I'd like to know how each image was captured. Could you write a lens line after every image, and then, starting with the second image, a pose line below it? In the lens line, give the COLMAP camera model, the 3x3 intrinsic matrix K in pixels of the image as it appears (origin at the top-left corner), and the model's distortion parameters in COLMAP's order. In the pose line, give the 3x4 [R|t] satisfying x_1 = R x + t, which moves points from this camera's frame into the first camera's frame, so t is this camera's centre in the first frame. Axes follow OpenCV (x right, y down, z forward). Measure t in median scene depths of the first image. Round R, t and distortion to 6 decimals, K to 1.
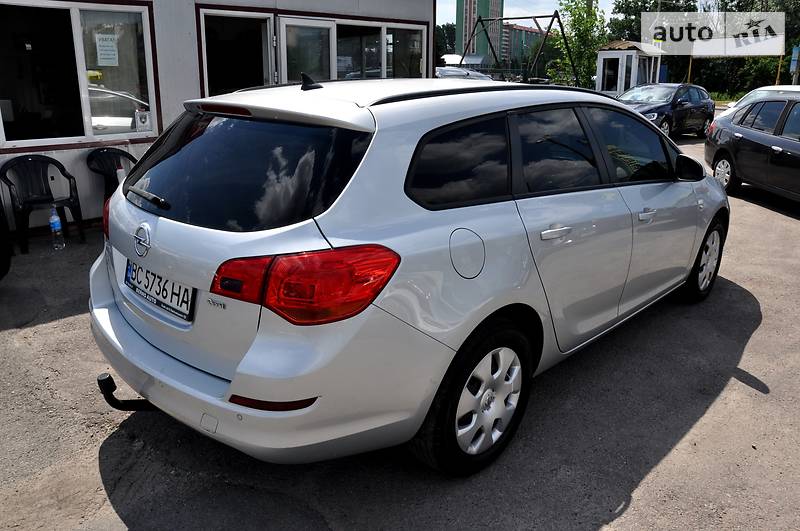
lens RADIAL K [[619.1, 0, 397.6], [0, 619.1, 277.5], [0, 0, 1]] dist [-0.153127, 0.110940]
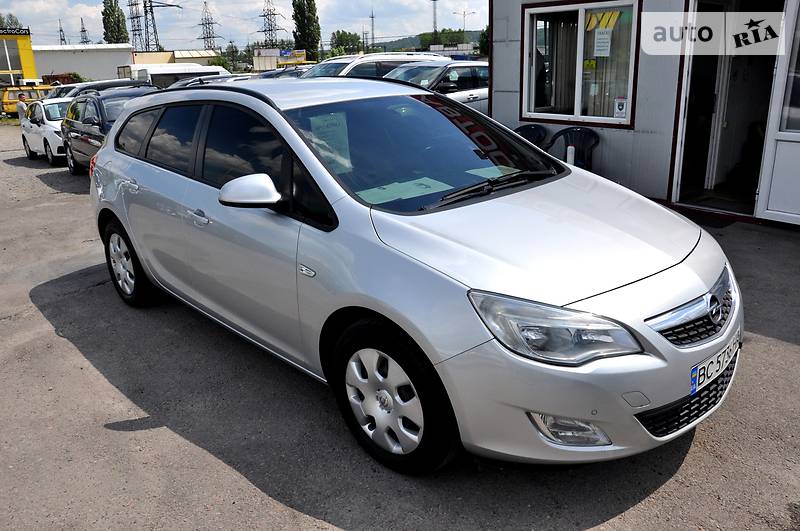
lens RADIAL K [[624.6, 0, 400.4], [0, 624.6, 268.0], [0, 0, 1]] dist [-0.154110, 0.120327]
pose [[-0.042948, 0.303796, -0.951769, 1.764872], [-0.288639, 0.908251, 0.302930, -0.546185], [0.956474, 0.287728, 0.048679, 1.647593]]
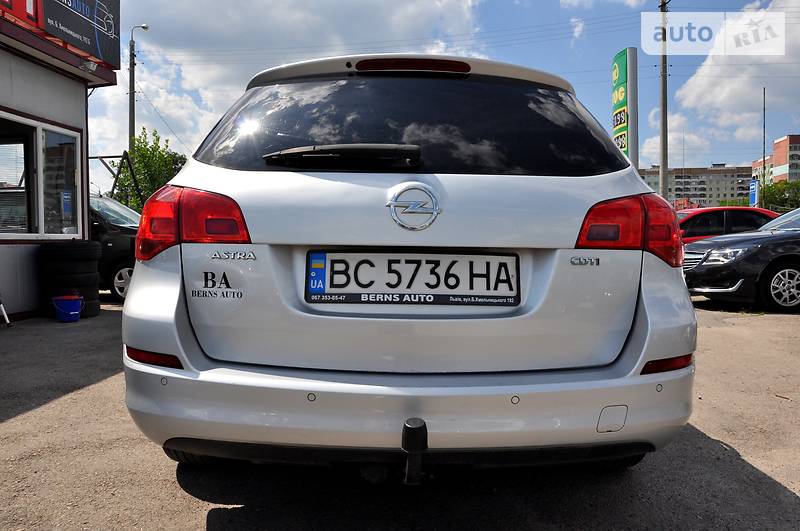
lens RADIAL K [[624.6, 0, 400.4], [0, 624.6, 268.0], [0, 0, 1]] dist [-0.154110, 0.120327]
pose [[0.719472, -0.043308, 0.693169, -0.790890], [0.226696, 0.958034, -0.175442, 0.105964], [-0.656482, 0.283364, 0.699097, 0.465151]]
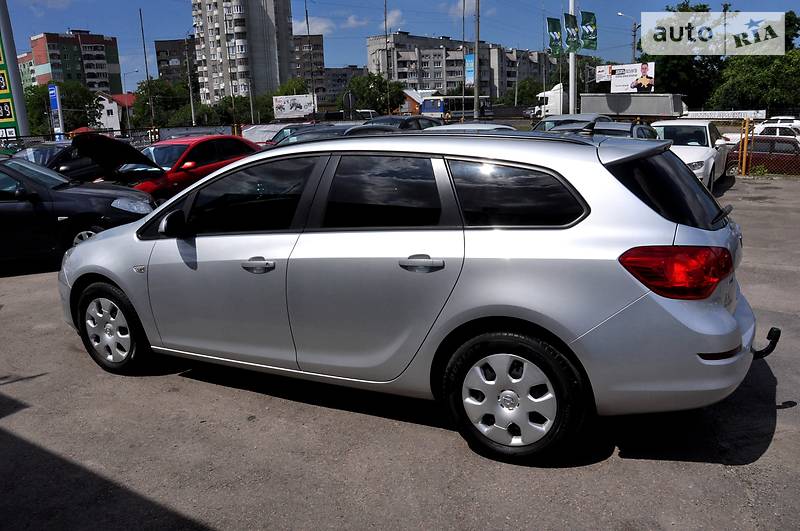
lens RADIAL K [[624.6, 0, 400.4], [0, 624.6, 268.0], [0, 0, 1]] dist [-0.154110, 0.120327]
pose [[-0.288171, -0.224166, 0.930971, -1.305763], [0.341890, 0.884050, 0.318696, -0.615376], [-0.894466, 0.410129, -0.178117, 1.713661]]
